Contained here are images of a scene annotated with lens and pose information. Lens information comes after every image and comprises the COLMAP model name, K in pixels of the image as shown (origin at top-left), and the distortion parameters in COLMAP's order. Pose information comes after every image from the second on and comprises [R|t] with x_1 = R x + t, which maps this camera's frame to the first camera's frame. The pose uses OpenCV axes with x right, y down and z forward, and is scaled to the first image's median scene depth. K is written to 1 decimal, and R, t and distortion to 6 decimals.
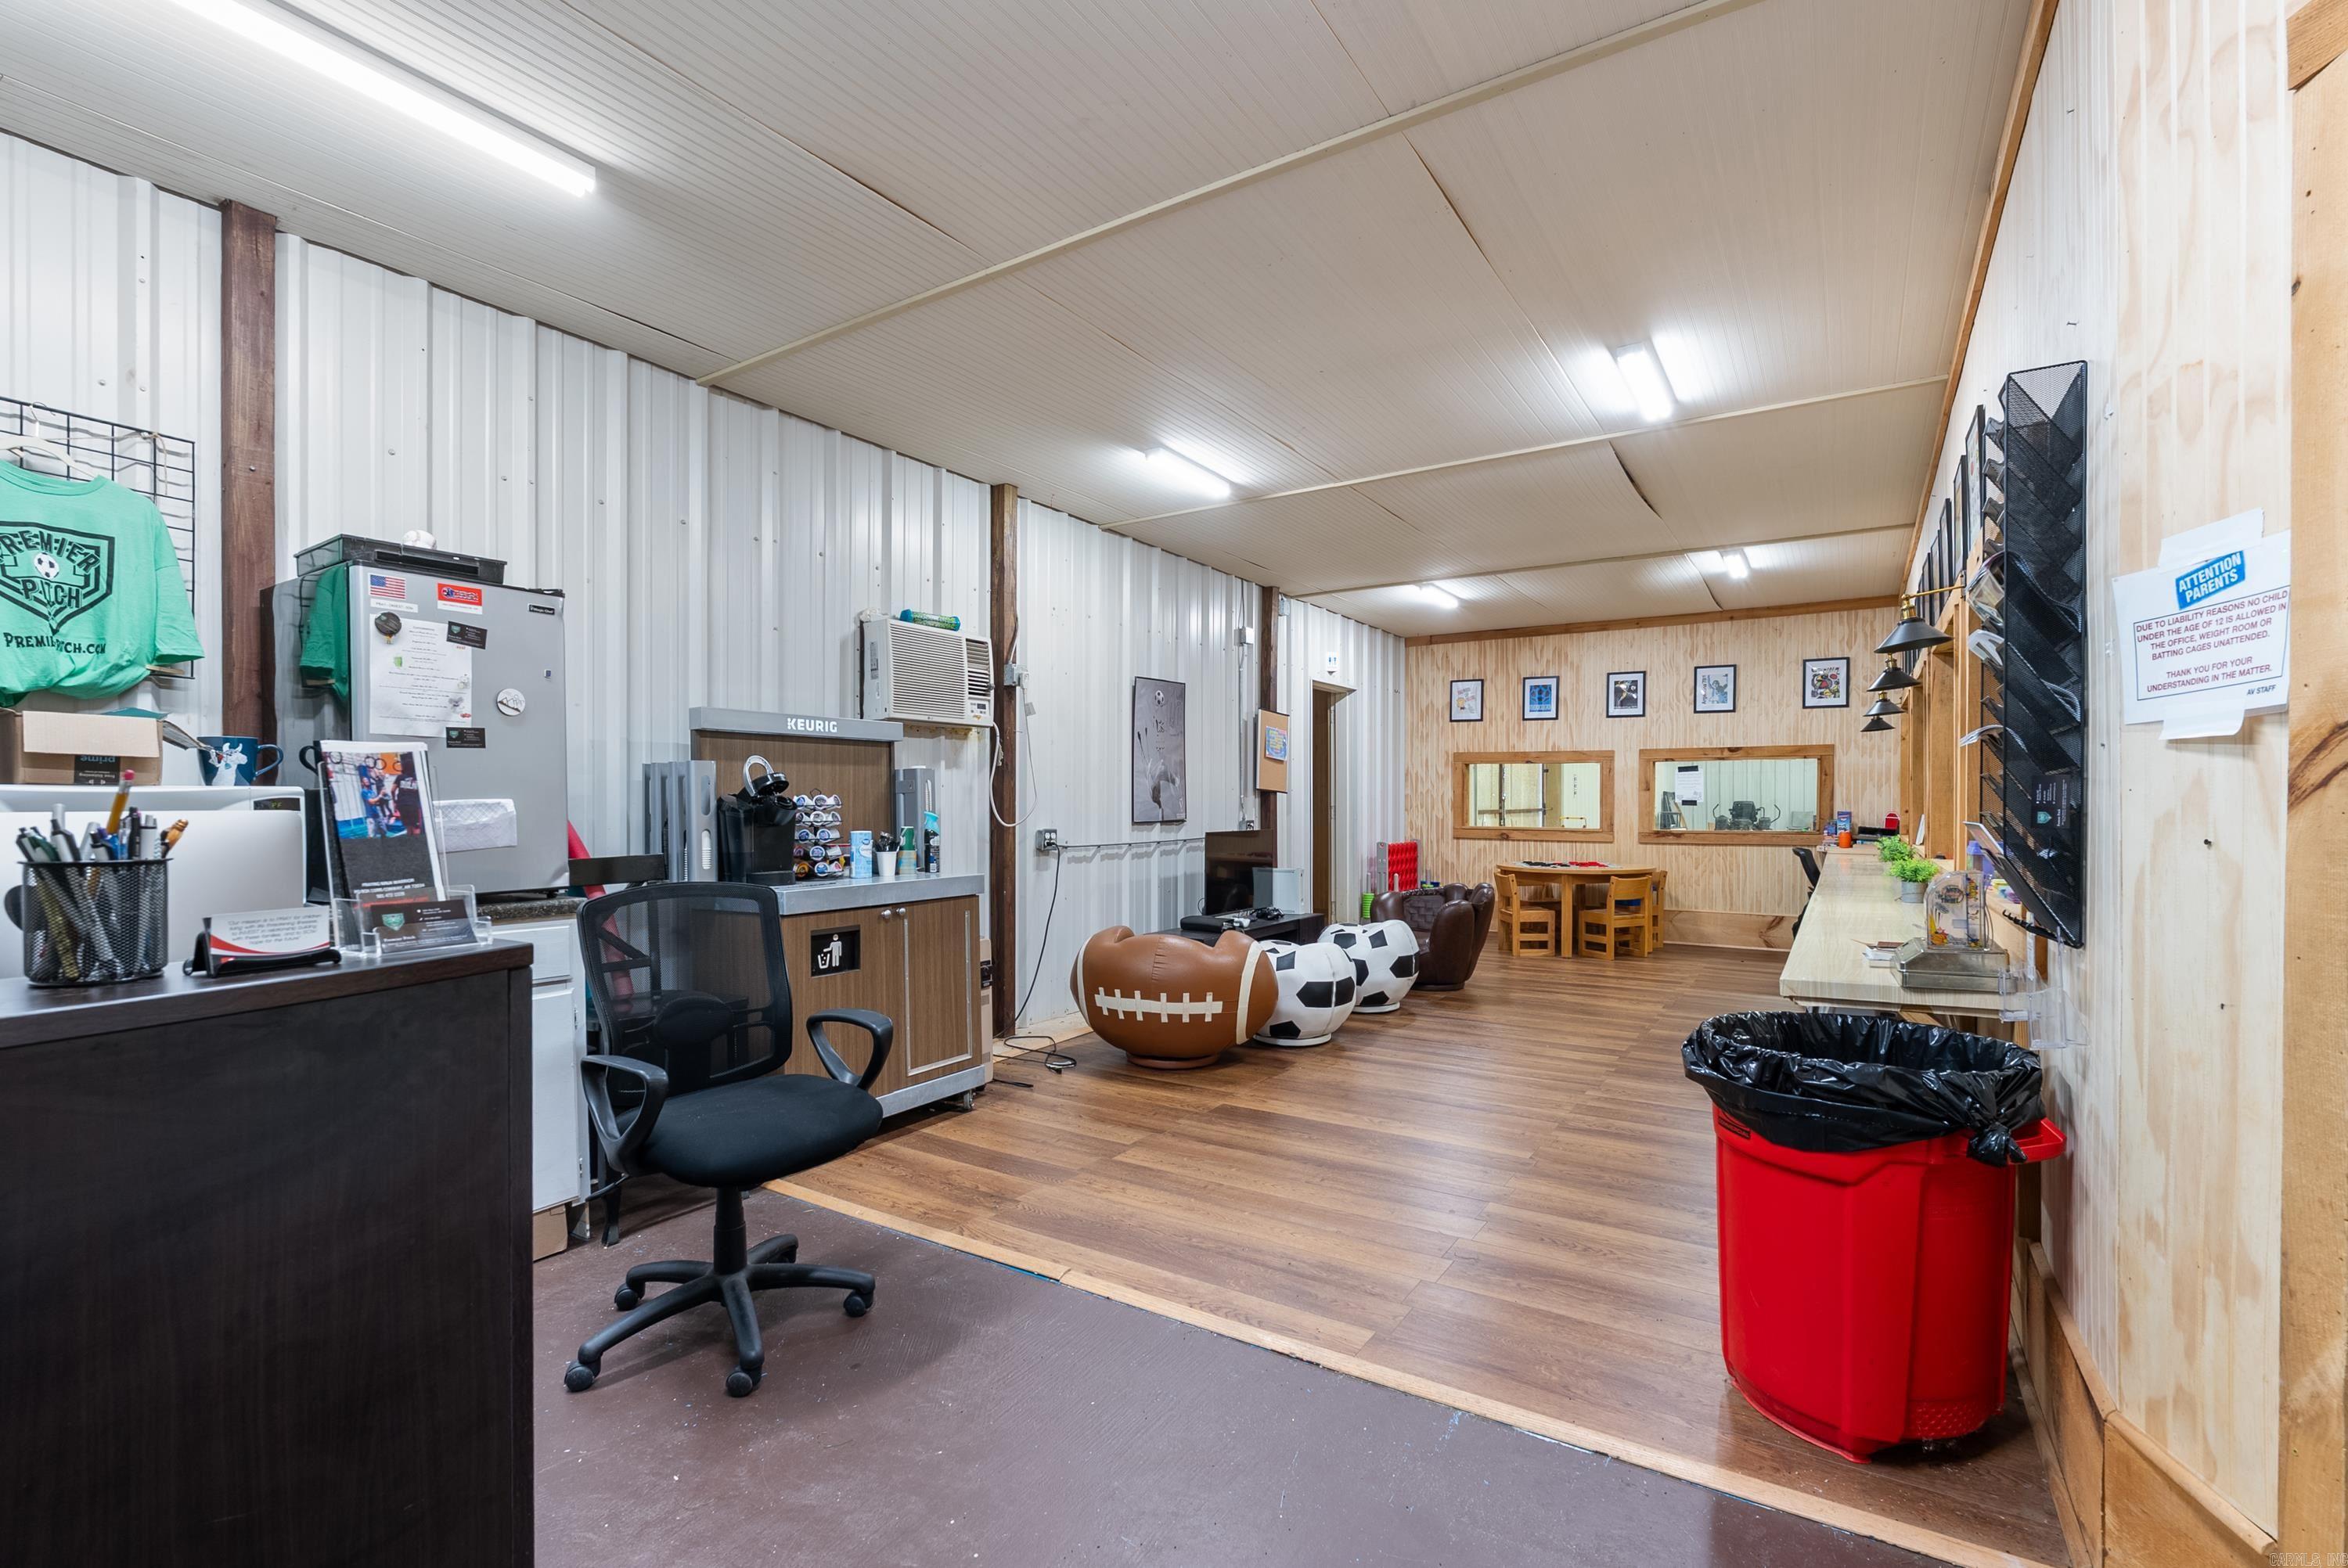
lens RADIAL K [[1038.0, 0, 1179.7], [0, 1038.0, 802.7], [0, 0, 1]] dist [-0.004961, -0.000322]
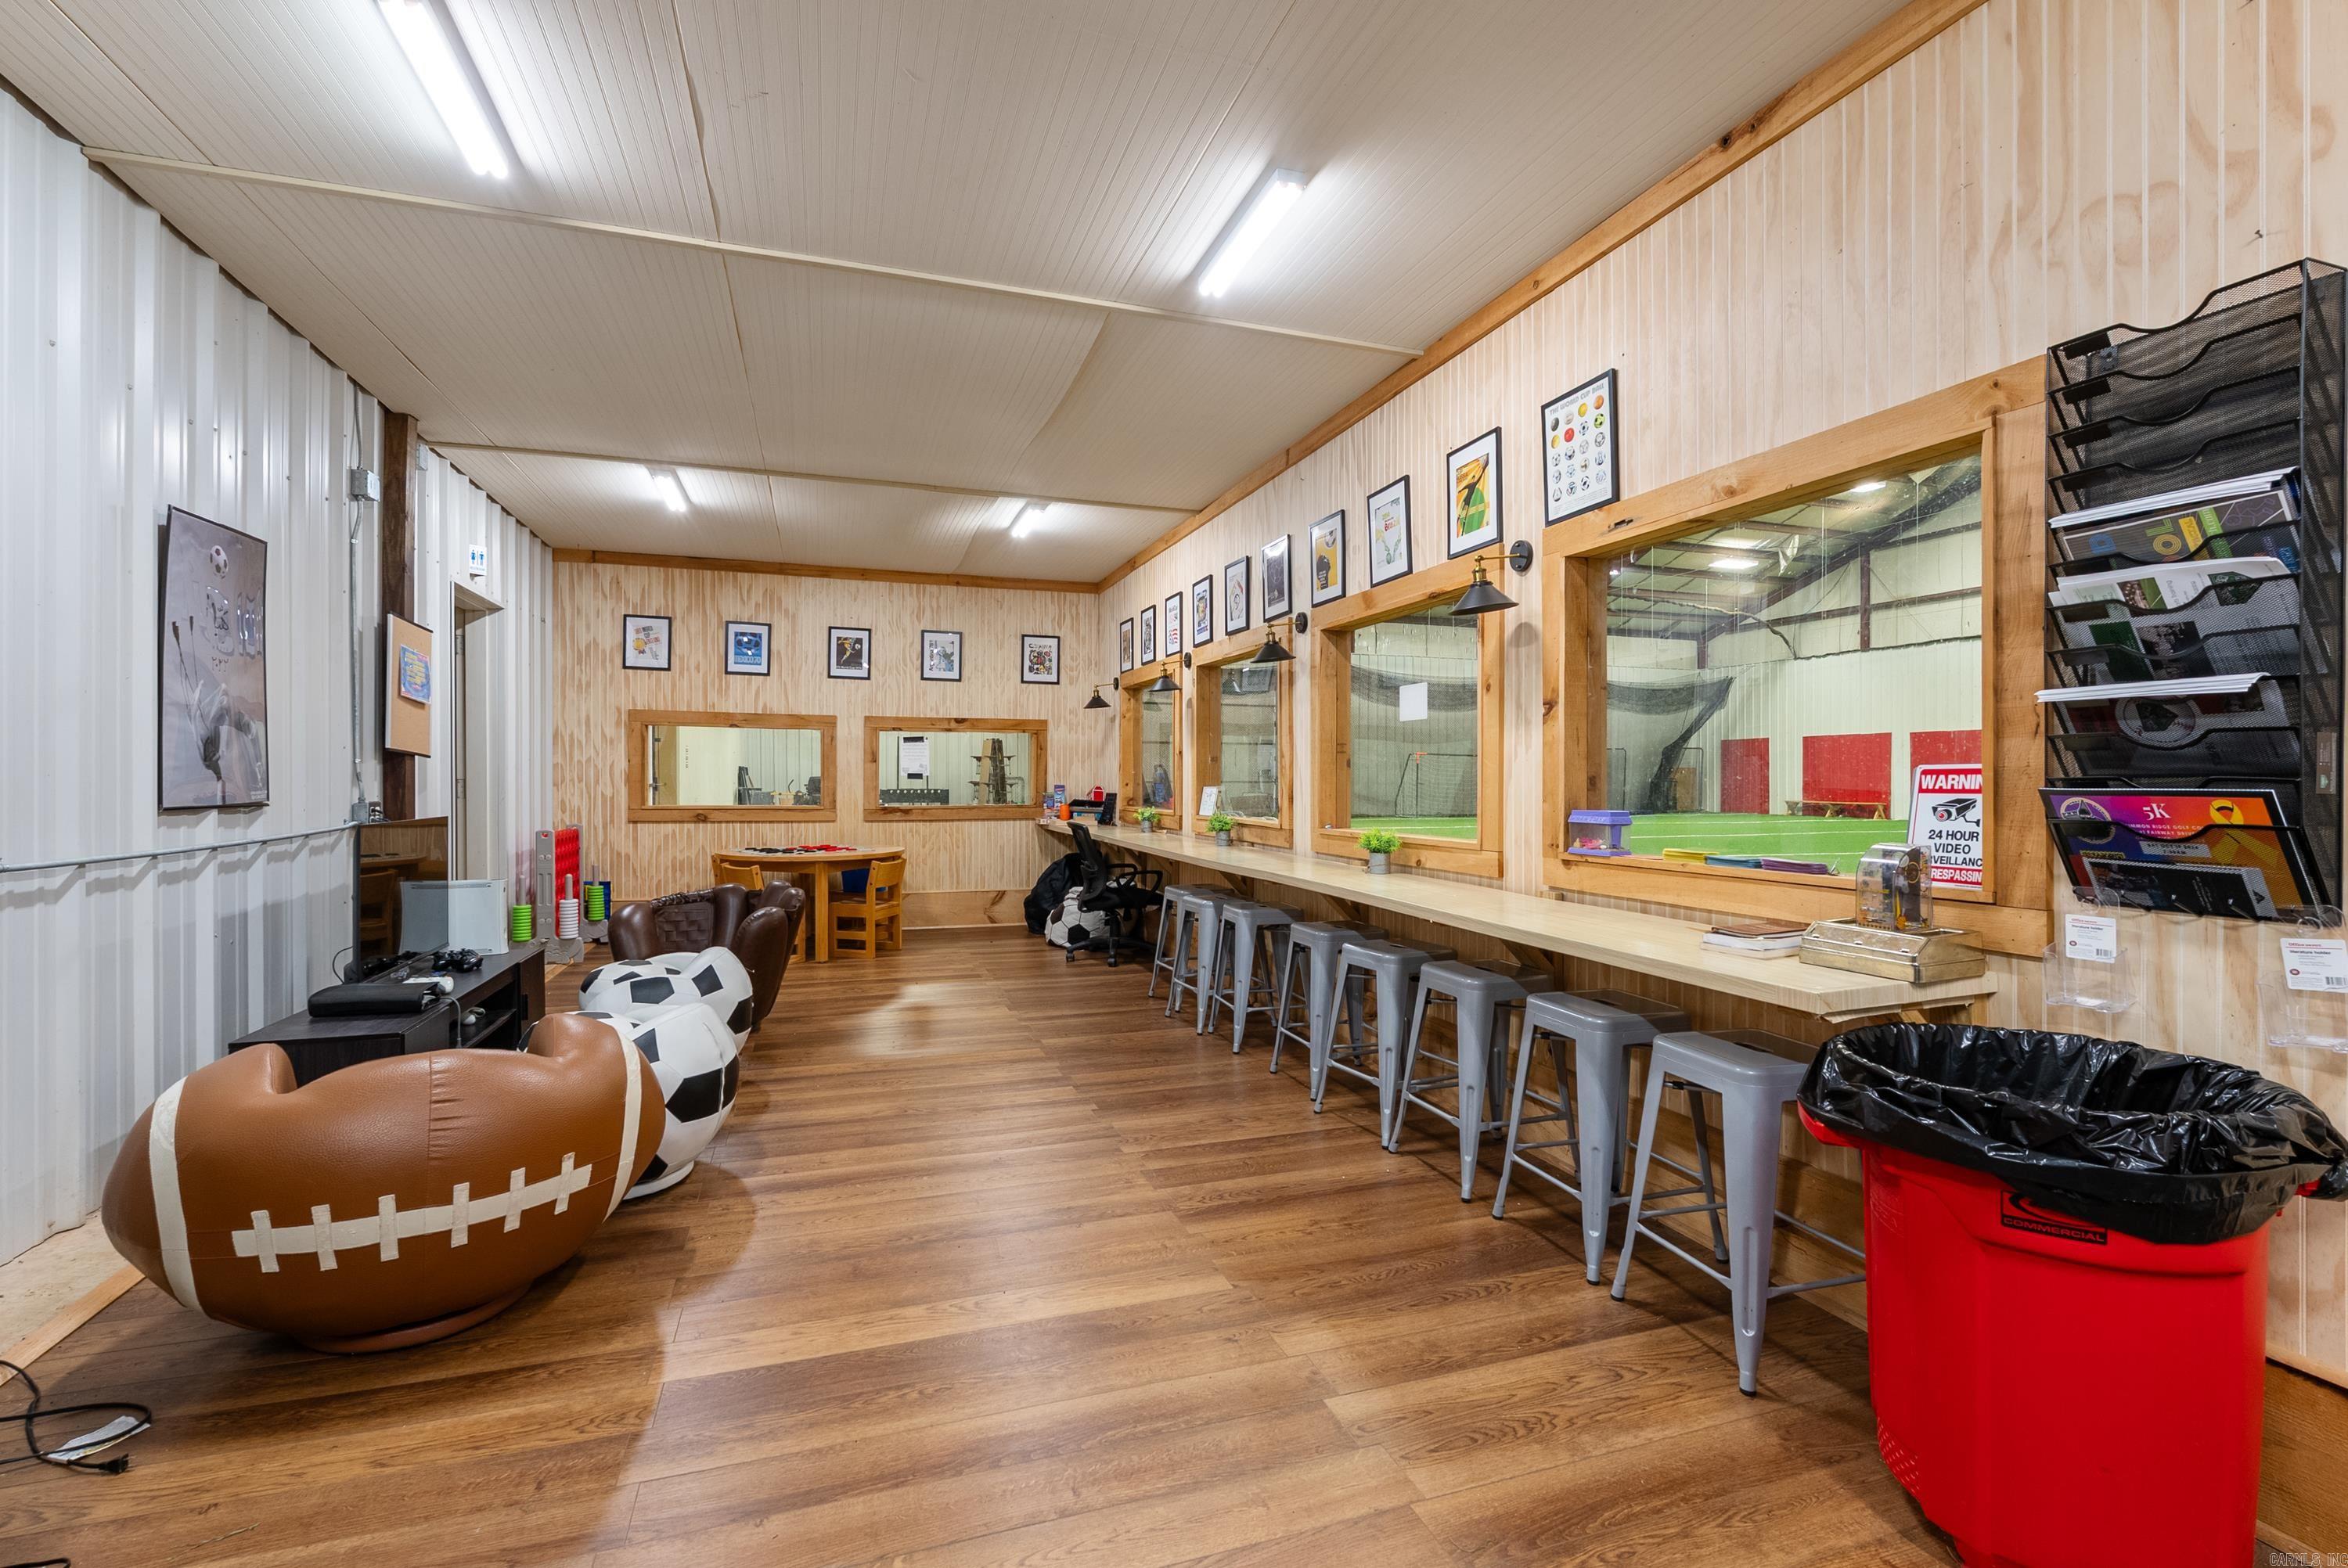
lens RADIAL K [[1038.0, 0, 1177.9], [0, 1038.0, 782.9], [0, 0, 1]] dist [-0.004961, -0.000322]
pose [[0.626730, -0.000687, 0.779236, -0.093274], [-0.002075, 0.999995, 0.002551, 0.003600], [-0.779234, -0.003215, 0.626725, 0.257184]]
